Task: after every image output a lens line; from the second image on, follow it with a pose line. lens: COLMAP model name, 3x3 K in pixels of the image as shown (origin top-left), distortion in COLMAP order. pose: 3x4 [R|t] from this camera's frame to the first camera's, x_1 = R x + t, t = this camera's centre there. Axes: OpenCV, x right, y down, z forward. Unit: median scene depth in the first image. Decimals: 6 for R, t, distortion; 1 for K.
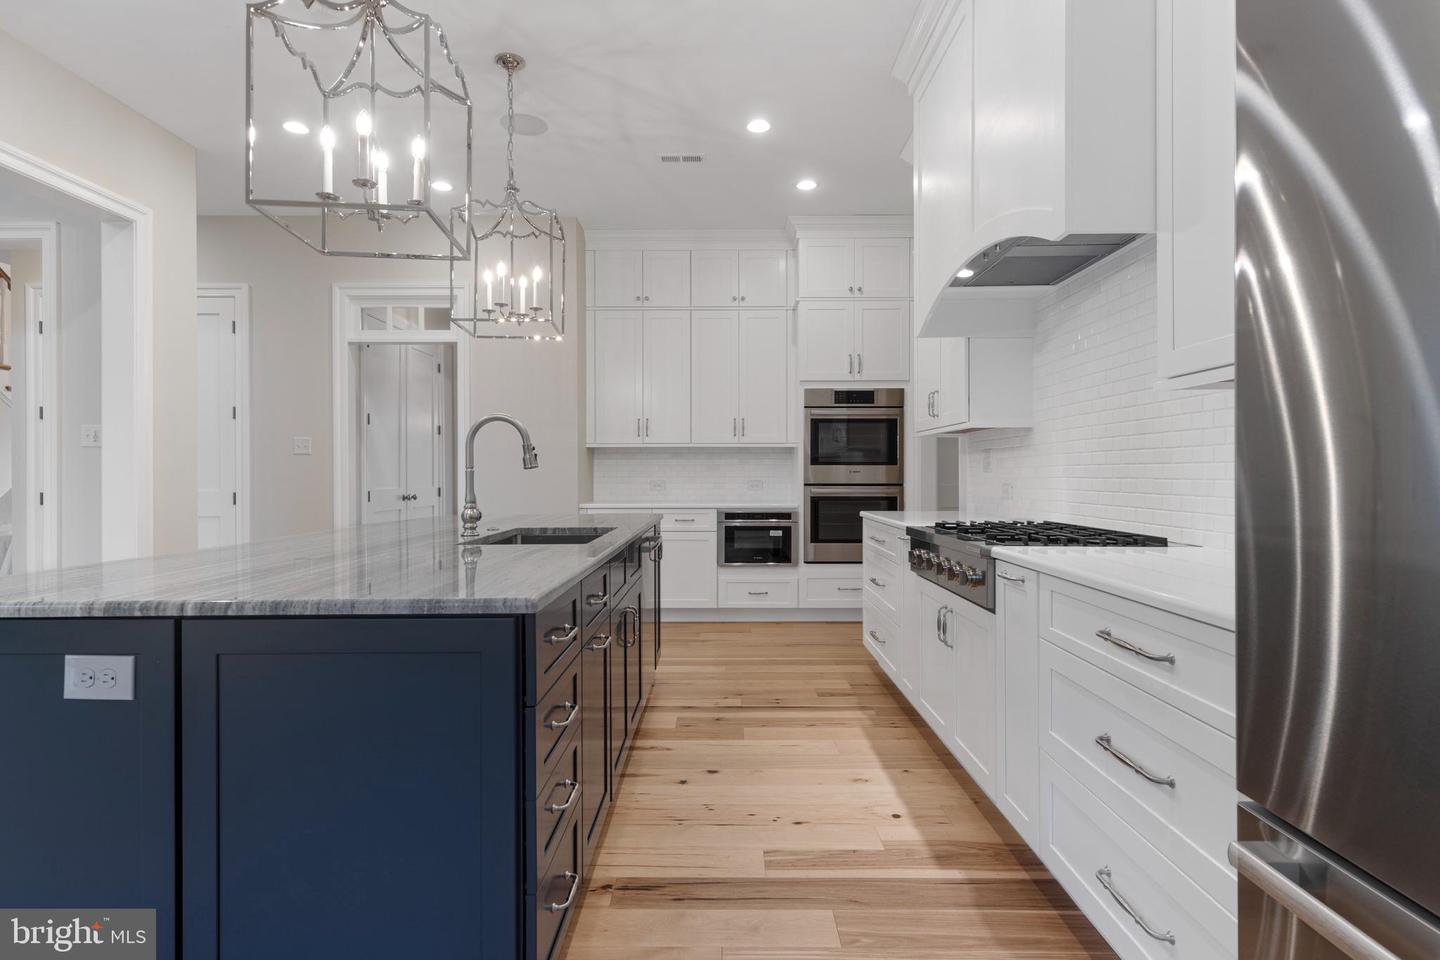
lens RADIAL K [[744.9, 0, 721.5], [0, 744.9, 476.1], [0, 0, 1]] dist [-0.002927, -0.000115]
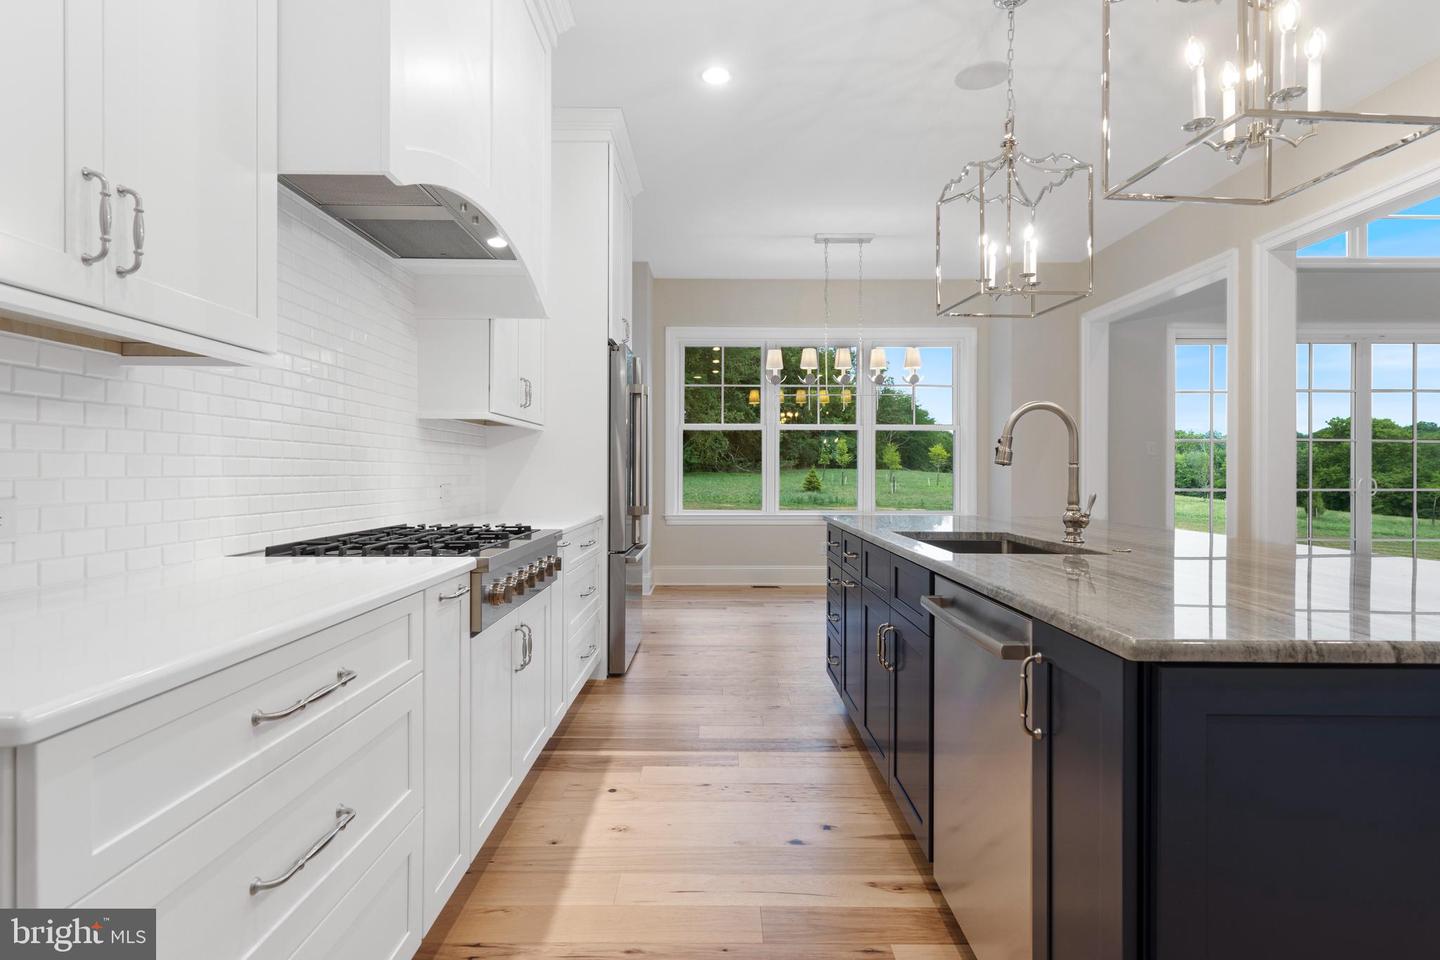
lens RADIAL K [[744.9, 0, 719.3], [0, 744.9, 475.8], [0, 0, 1]] dist [-0.002927, -0.000115]
pose [[-0.999992, -0.003455, -0.002249, 0.076974], [-0.003465, 0.999983, 0.004744, -0.001143], [0.002233, 0.004752, -0.999986, 1.860425]]
